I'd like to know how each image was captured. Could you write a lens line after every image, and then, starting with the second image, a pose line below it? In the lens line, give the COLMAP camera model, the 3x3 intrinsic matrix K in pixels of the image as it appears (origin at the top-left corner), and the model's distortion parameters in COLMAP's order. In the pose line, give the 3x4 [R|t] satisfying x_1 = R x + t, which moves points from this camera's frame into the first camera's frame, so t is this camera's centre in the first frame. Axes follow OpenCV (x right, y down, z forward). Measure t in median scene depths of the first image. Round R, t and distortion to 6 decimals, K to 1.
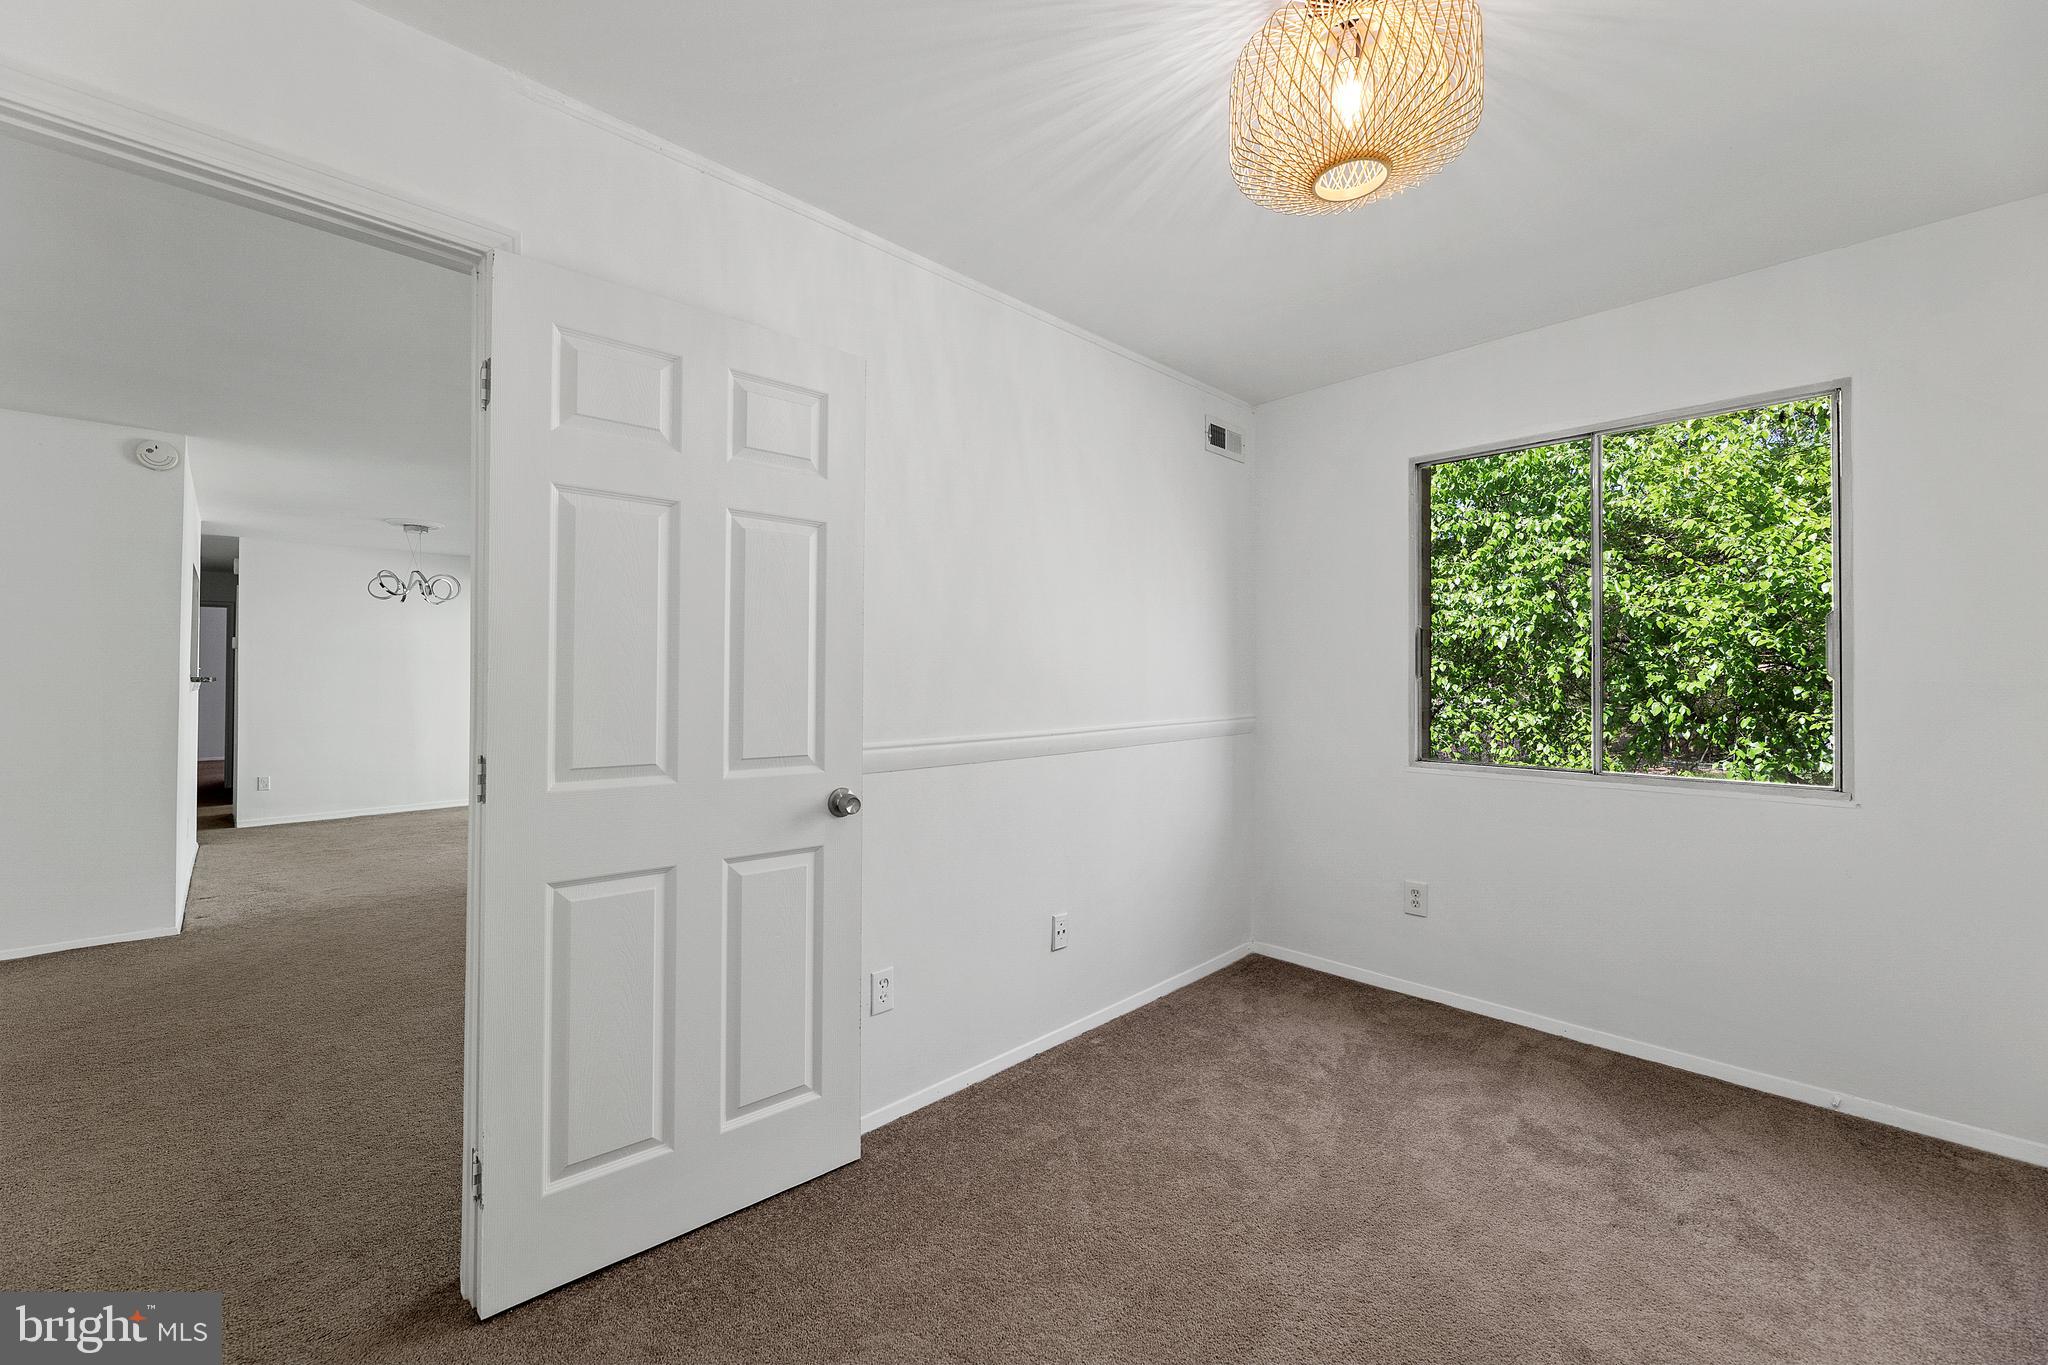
lens RADIAL K [[820.6, 0, 1008.5], [0, 820.6, 676.1], [0, 0, 1]] dist [-0.003179, -0.000673]
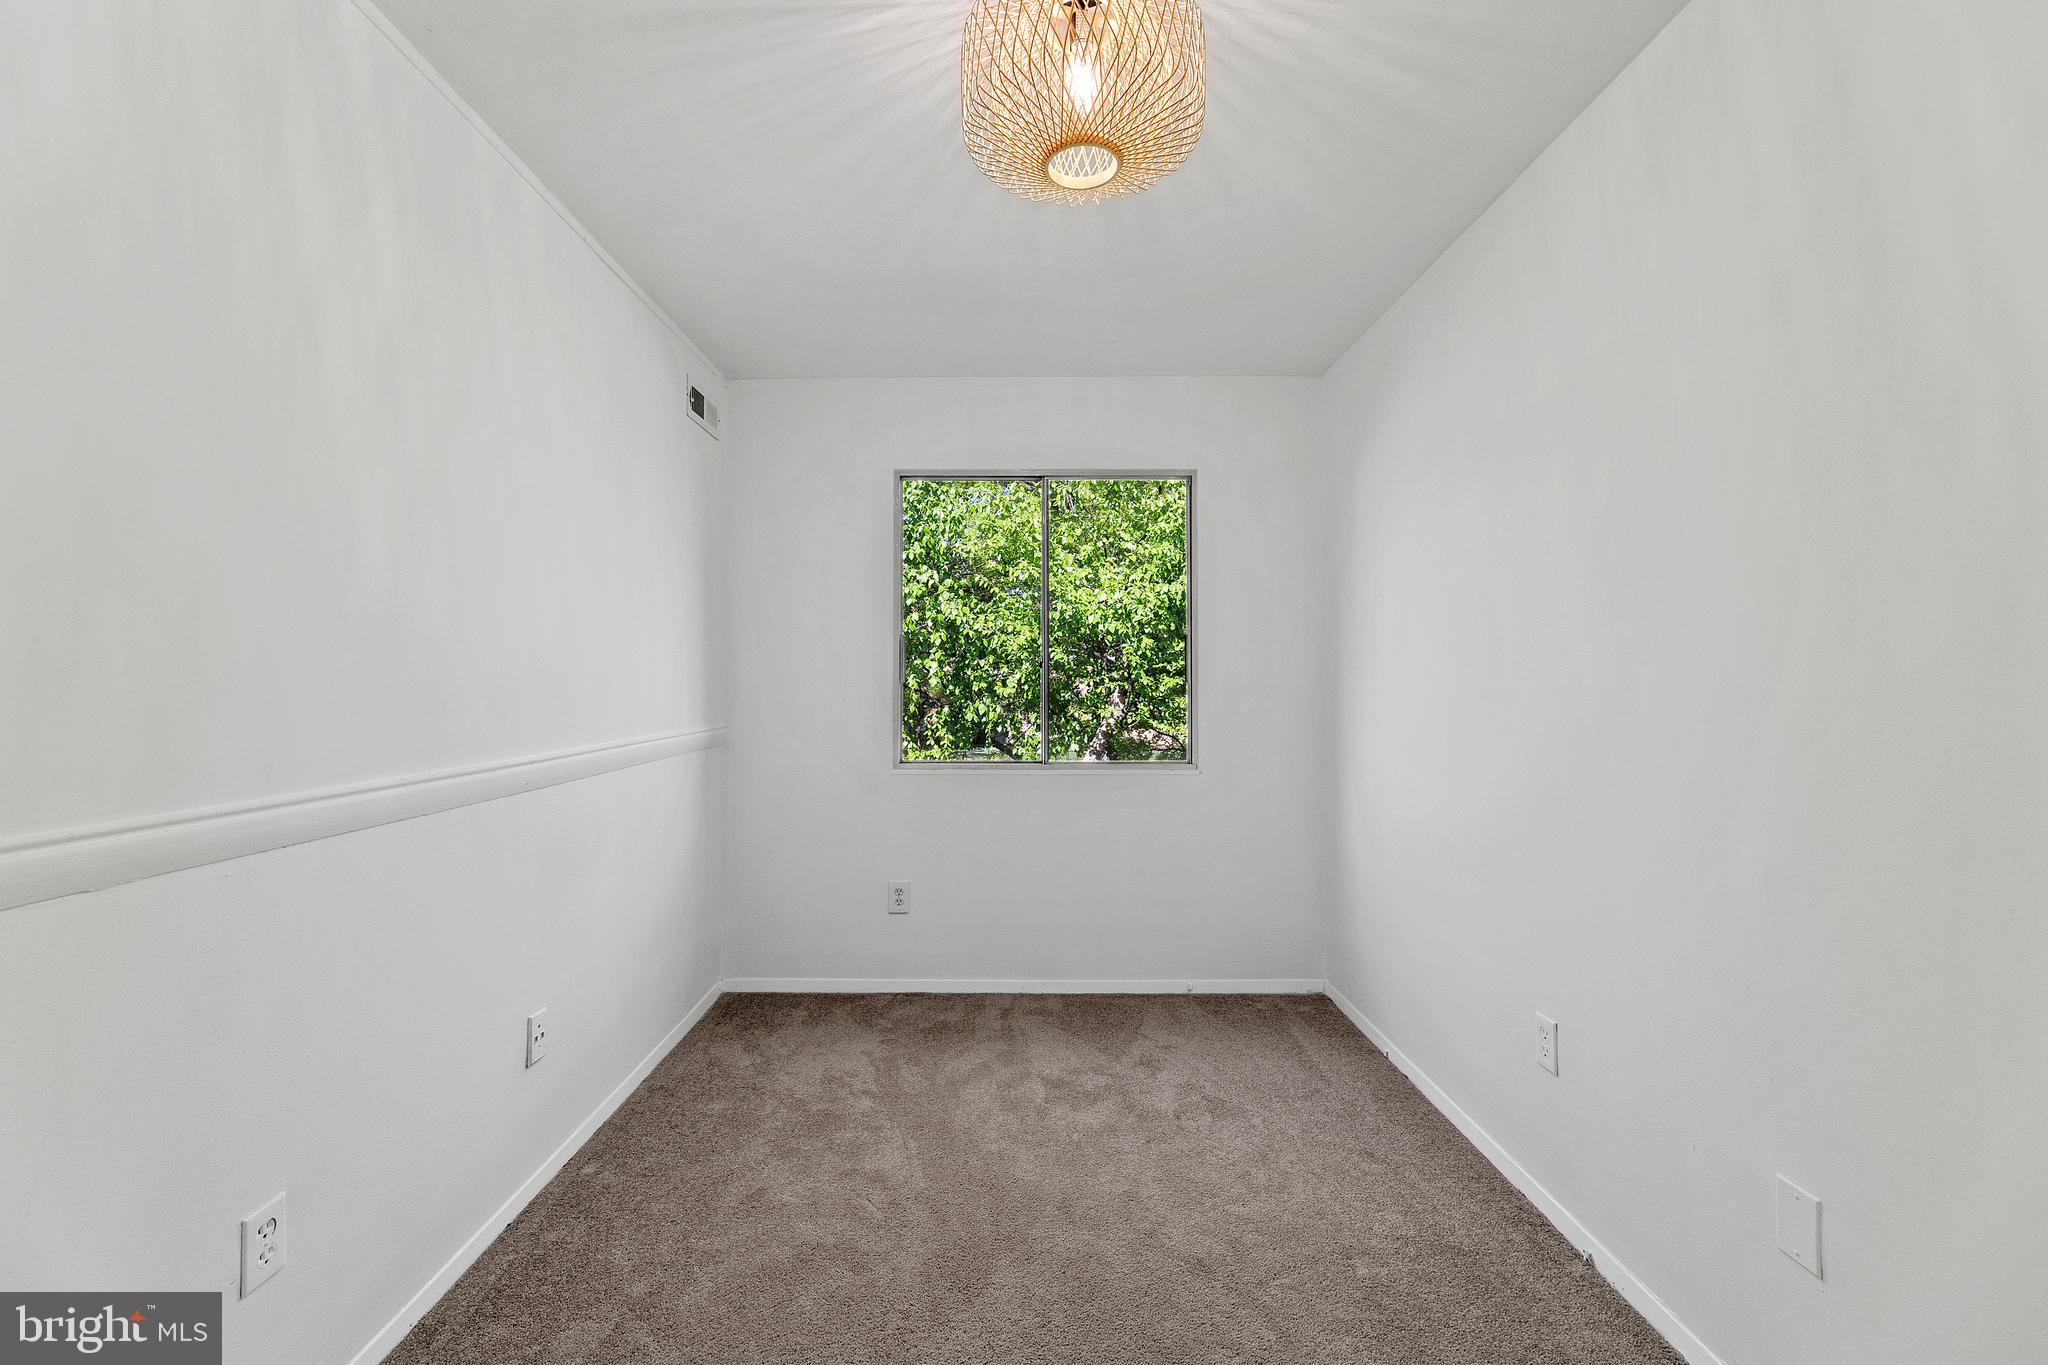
lens RADIAL K [[820.6, 0, 1018.0], [0, 820.6, 673.4], [0, 0, 1]] dist [-0.003179, -0.000673]
pose [[0.686882, 0.010012, 0.726700, -0.189702], [-0.000781, 0.999915, -0.013038, 0.004487], [-0.726769, 0.008389, 0.686831, 0.224211]]
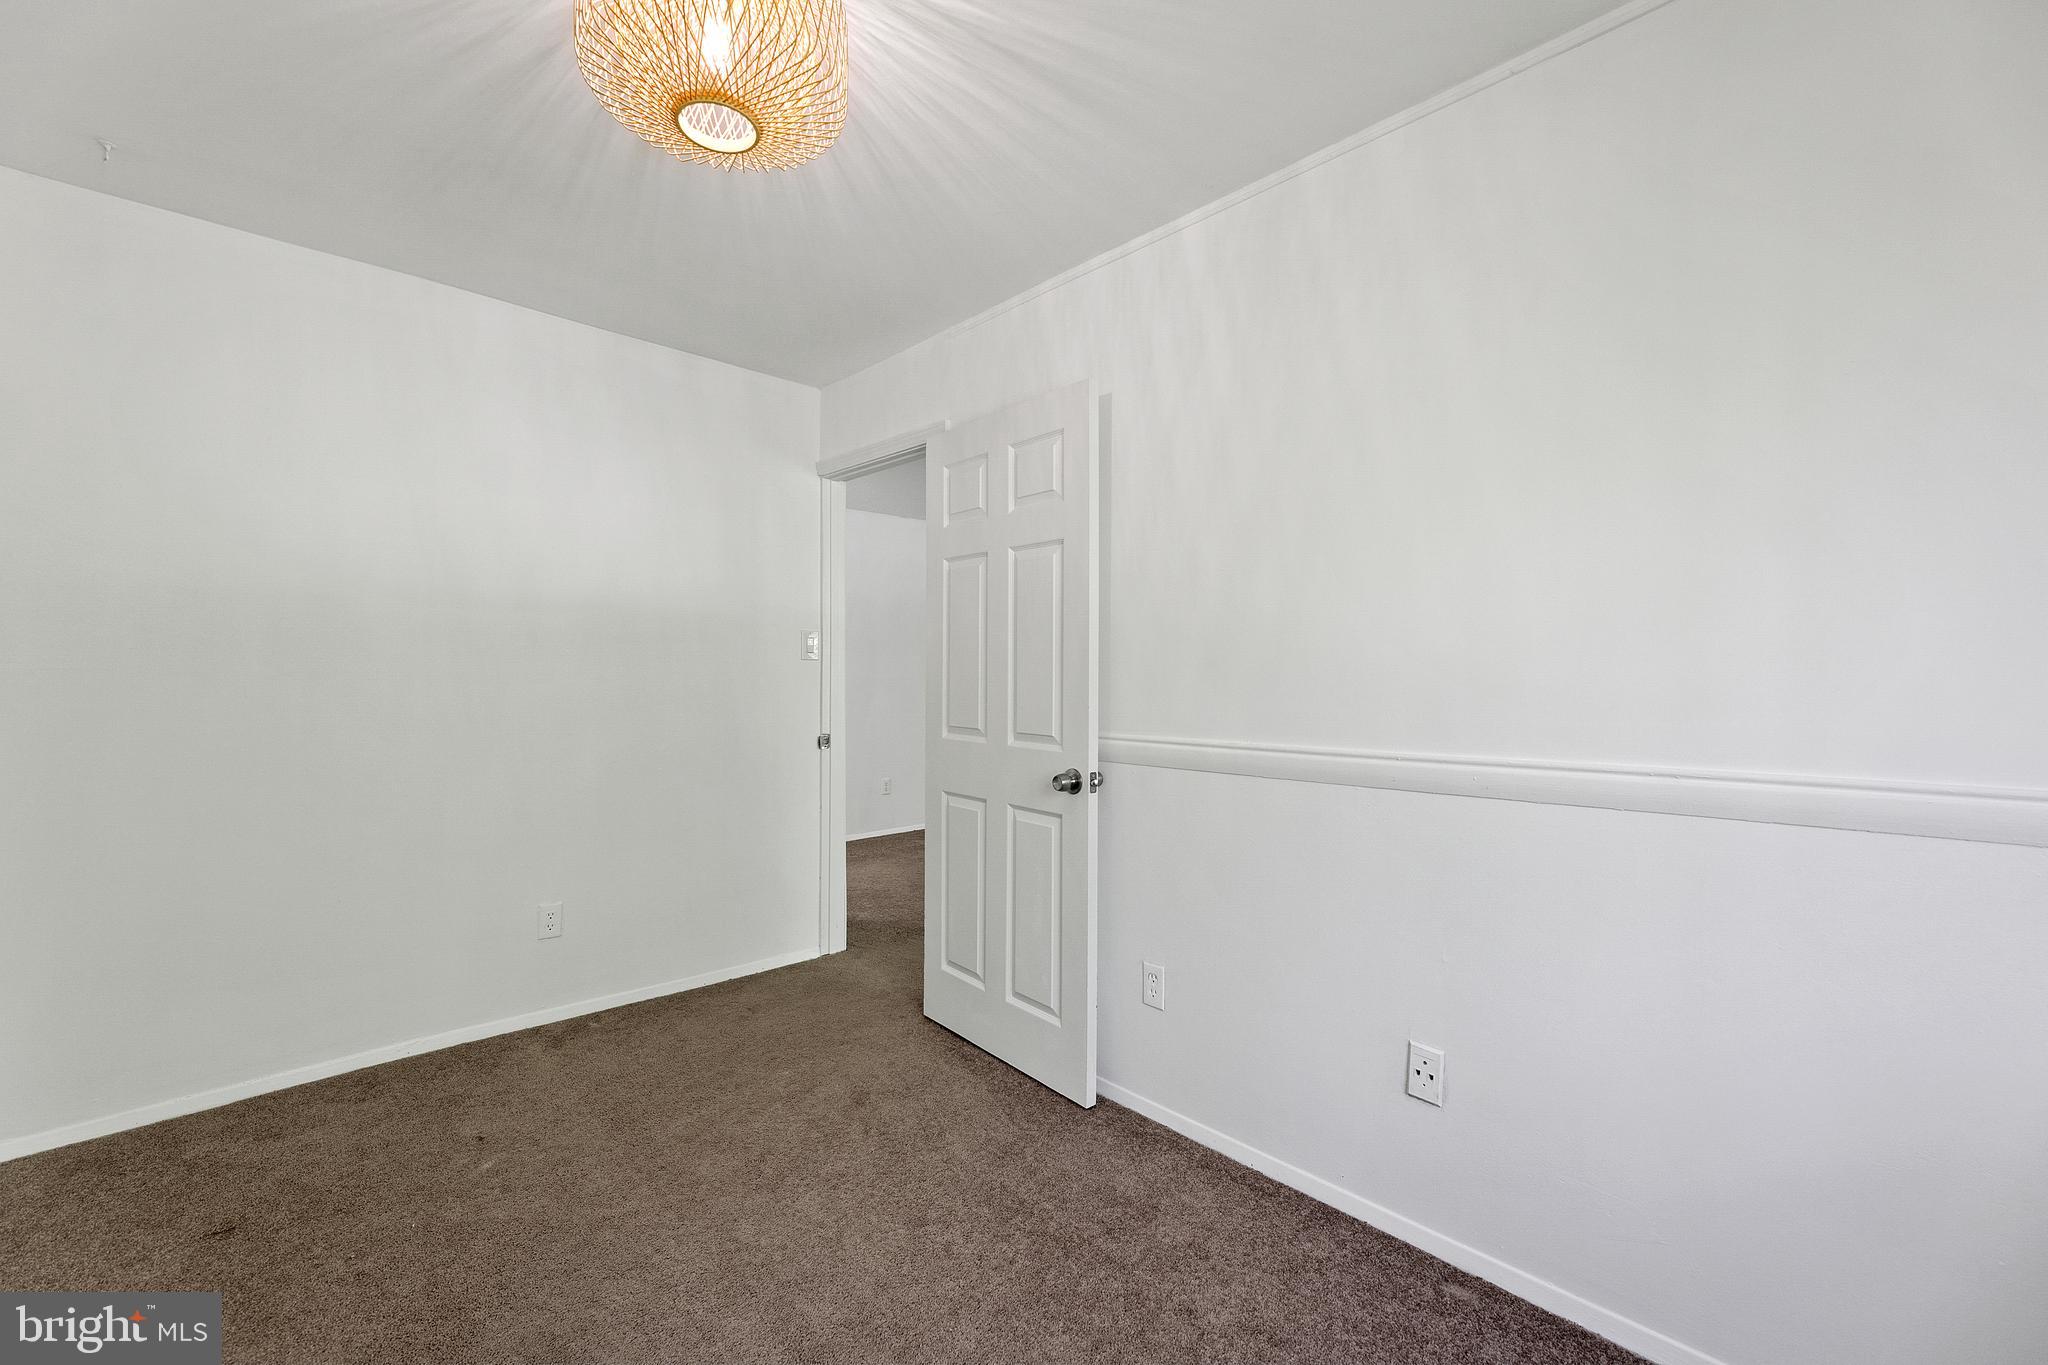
lens RADIAL K [[820.6, 0, 1017.0], [0, 820.6, 684.0], [0, 0, 1]] dist [-0.003179, -0.000673]
pose [[-0.002527, 0.007166, -0.999971, 0.766144], [-0.004023, 0.999966, 0.007176, 0.009512], [0.999989, 0.004041, -0.002498, 0.759358]]
